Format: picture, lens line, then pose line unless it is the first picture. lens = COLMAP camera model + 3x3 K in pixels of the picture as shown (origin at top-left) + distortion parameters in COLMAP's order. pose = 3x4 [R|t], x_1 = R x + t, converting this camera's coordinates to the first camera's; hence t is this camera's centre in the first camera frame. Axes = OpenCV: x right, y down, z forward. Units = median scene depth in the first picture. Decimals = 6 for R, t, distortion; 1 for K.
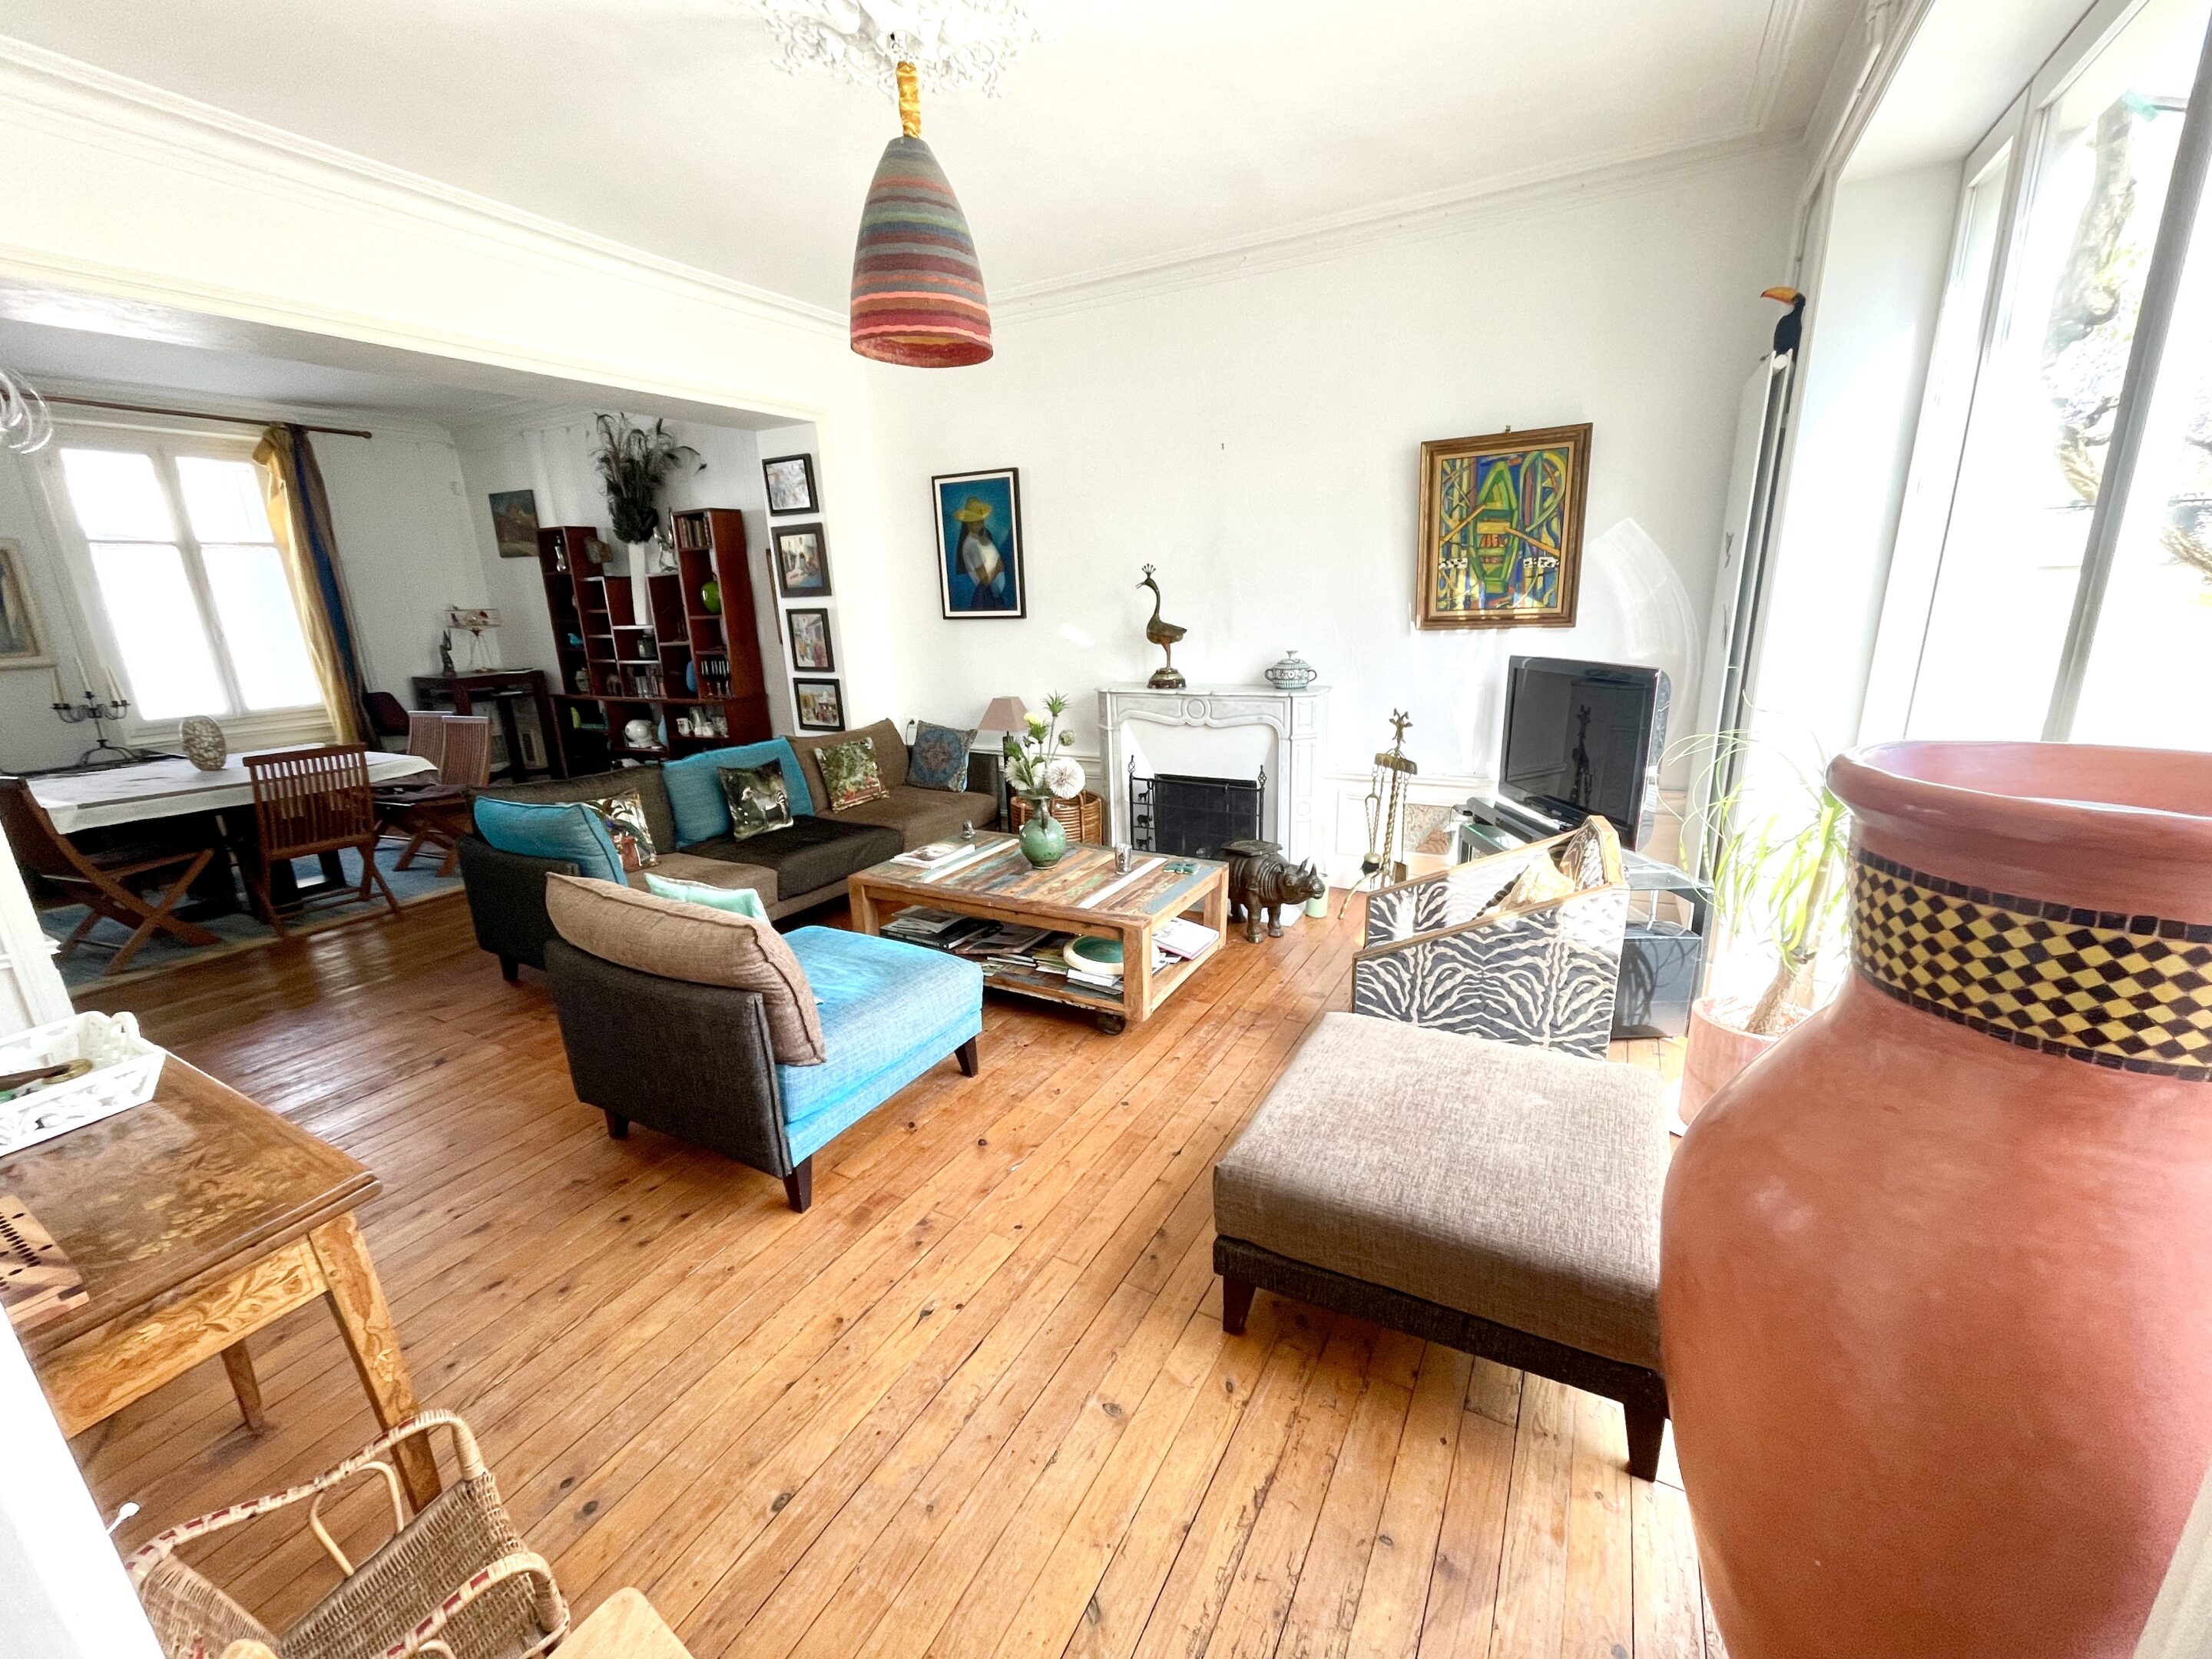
lens RADIAL K [[895.6, 0, 1085.7], [0, 895.6, 830.4], [0, 0, 1]] dist [-0.007362, 0.000234]
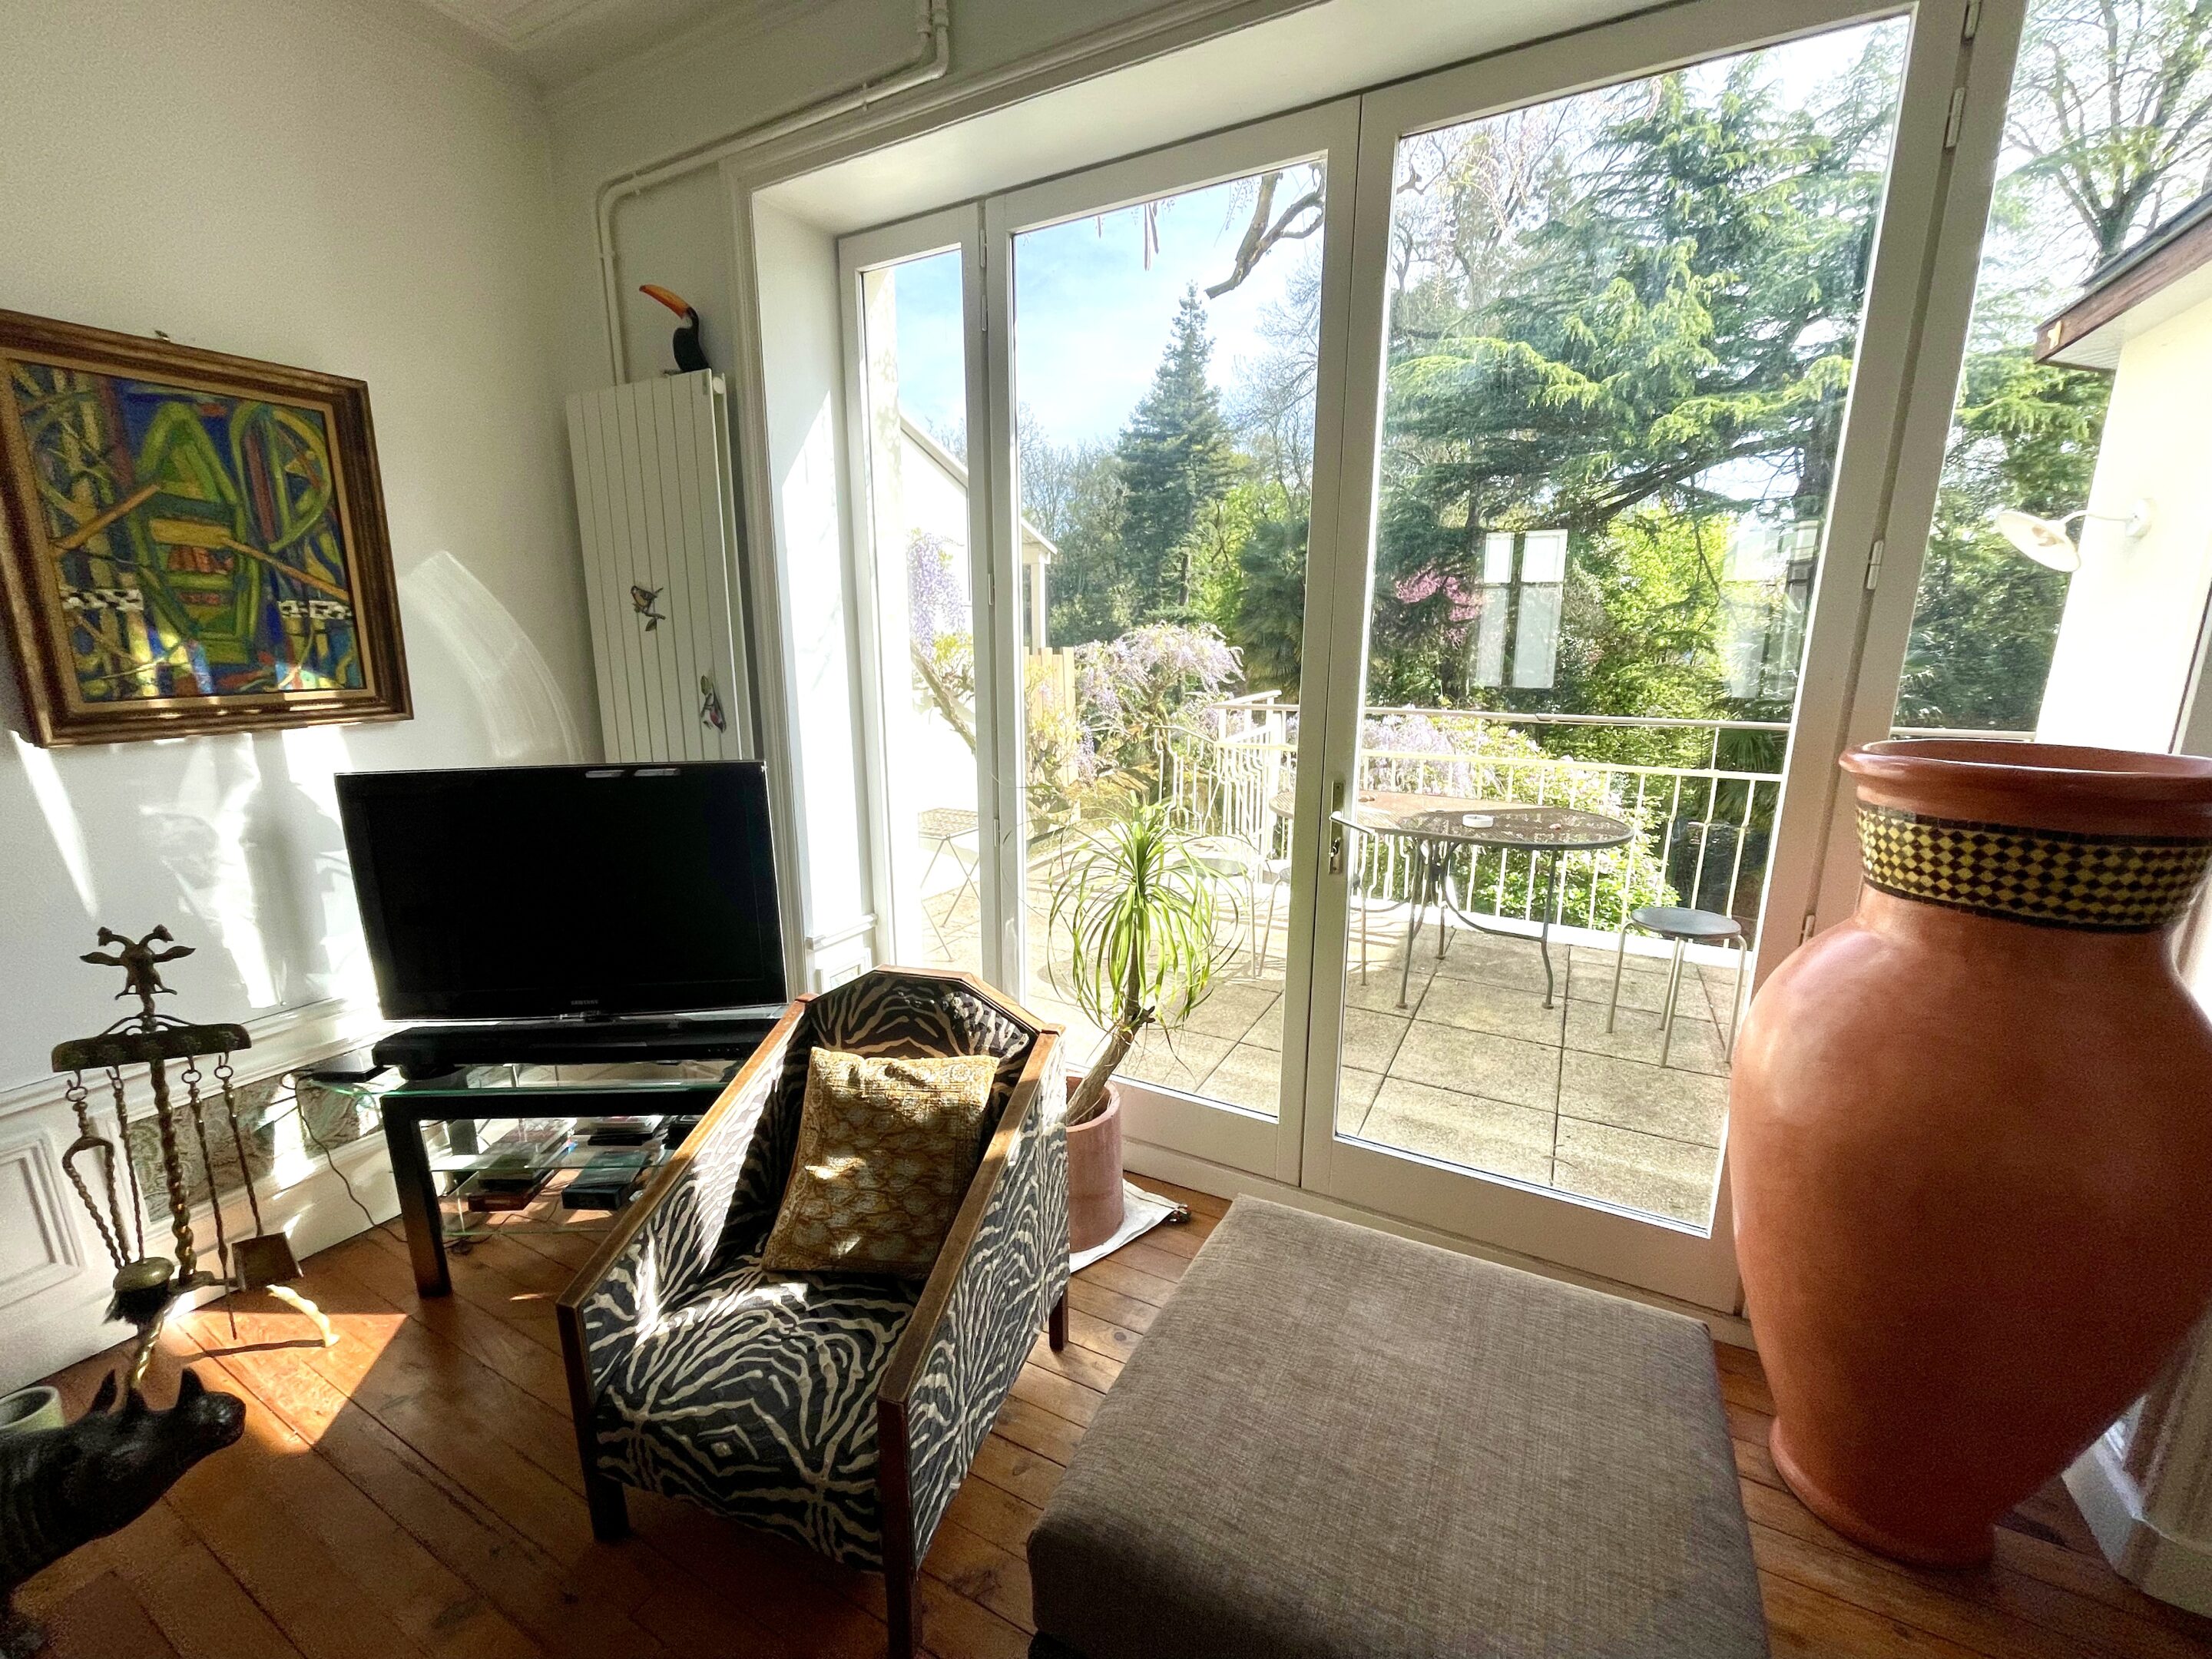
lens RADIAL K [[895.6, 0, 1093.6], [0, 895.6, 834.8], [0, 0, 1]] dist [-0.007362, 0.000234]
pose [[-0.015269, -0.163998, 0.986342, -0.067755], [0.278963, 0.946589, 0.161707, -0.117323], [-0.960180, 0.277622, 0.031296, 0.537821]]
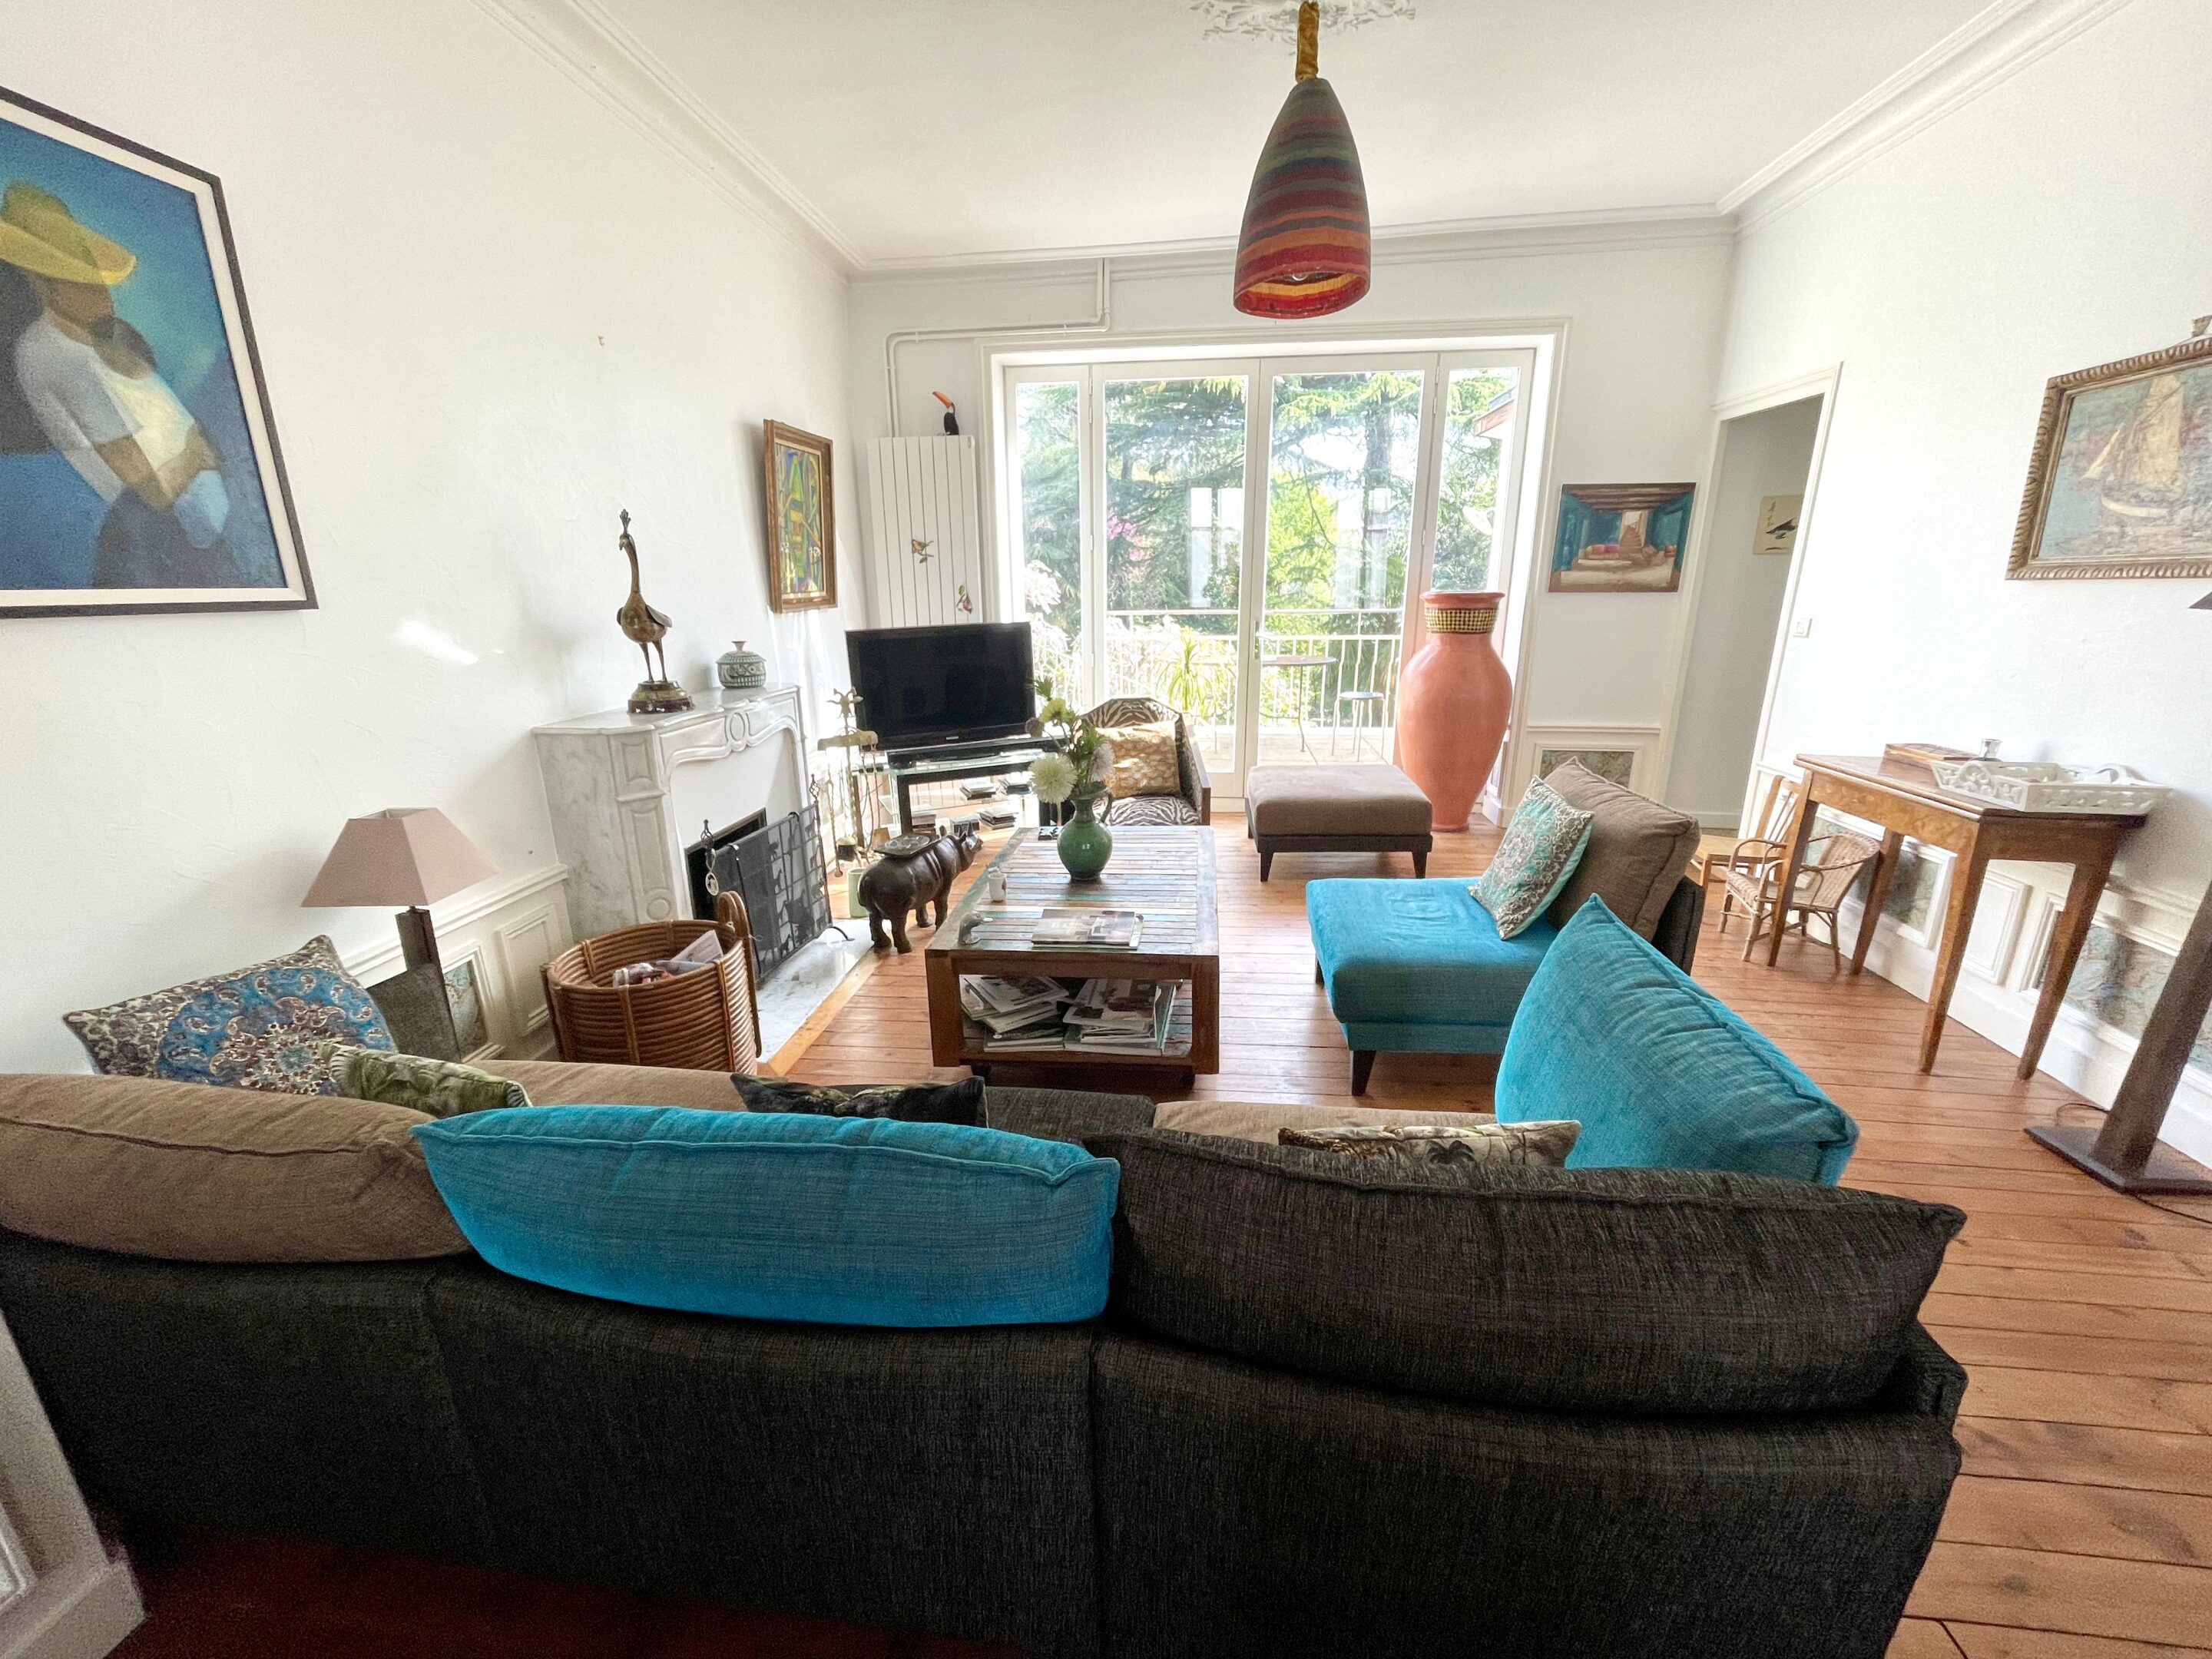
lens RADIAL K [[895.6, 0, 1085.5], [0, 895.6, 836.5], [0, 0, 1]] dist [-0.007362, 0.000234]
pose [[-0.370682, -0.205278, 0.905790, -0.718656], [0.285485, 0.902868, 0.321447, -0.233412], [-0.883795, 0.377744, -0.276073, 1.117560]]
